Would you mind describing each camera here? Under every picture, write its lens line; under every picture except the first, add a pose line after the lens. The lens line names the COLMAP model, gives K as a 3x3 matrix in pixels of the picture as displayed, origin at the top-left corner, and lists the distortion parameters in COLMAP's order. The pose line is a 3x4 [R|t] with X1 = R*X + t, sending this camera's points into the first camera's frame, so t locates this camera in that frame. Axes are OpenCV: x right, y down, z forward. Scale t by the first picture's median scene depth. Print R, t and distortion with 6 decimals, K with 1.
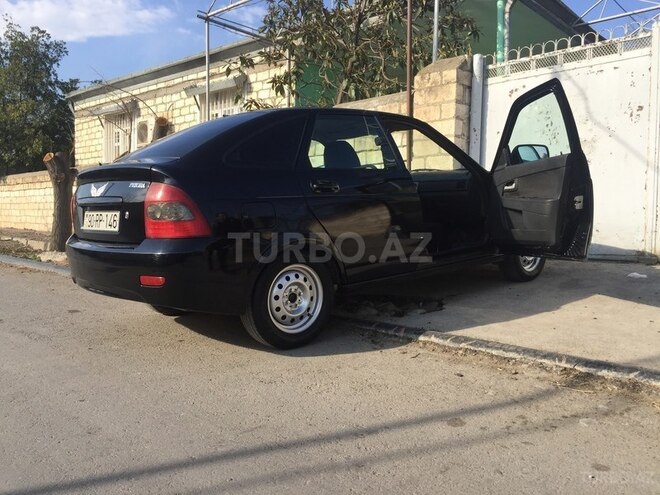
lens RADIAL K [[553.6, 0, 330.0], [0, 553.6, 247.5], [0, 0, 1]] dist [-0.002734, -0.017054]
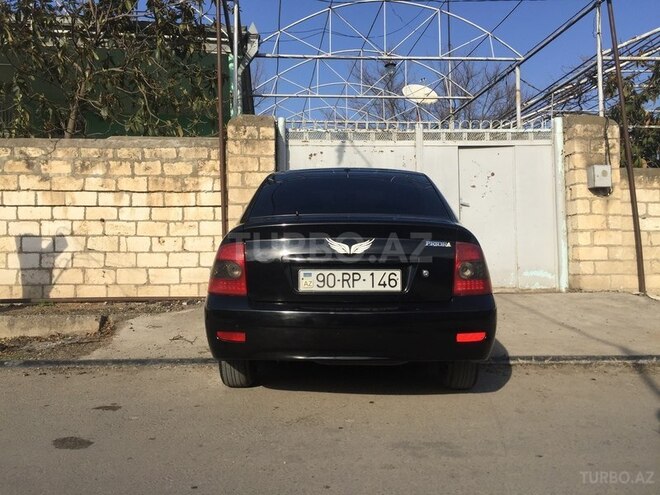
lens RADIAL K [[553.6, 0, 330.0], [0, 553.6, 247.5], [0, 0, 1]] dist [-0.002734, -0.017054]
pose [[0.662081, 0.006811, 0.749402, -0.516228], [0.043253, 0.997945, -0.047283, -0.028090], [-0.748183, 0.063719, 0.660425, 0.202979]]
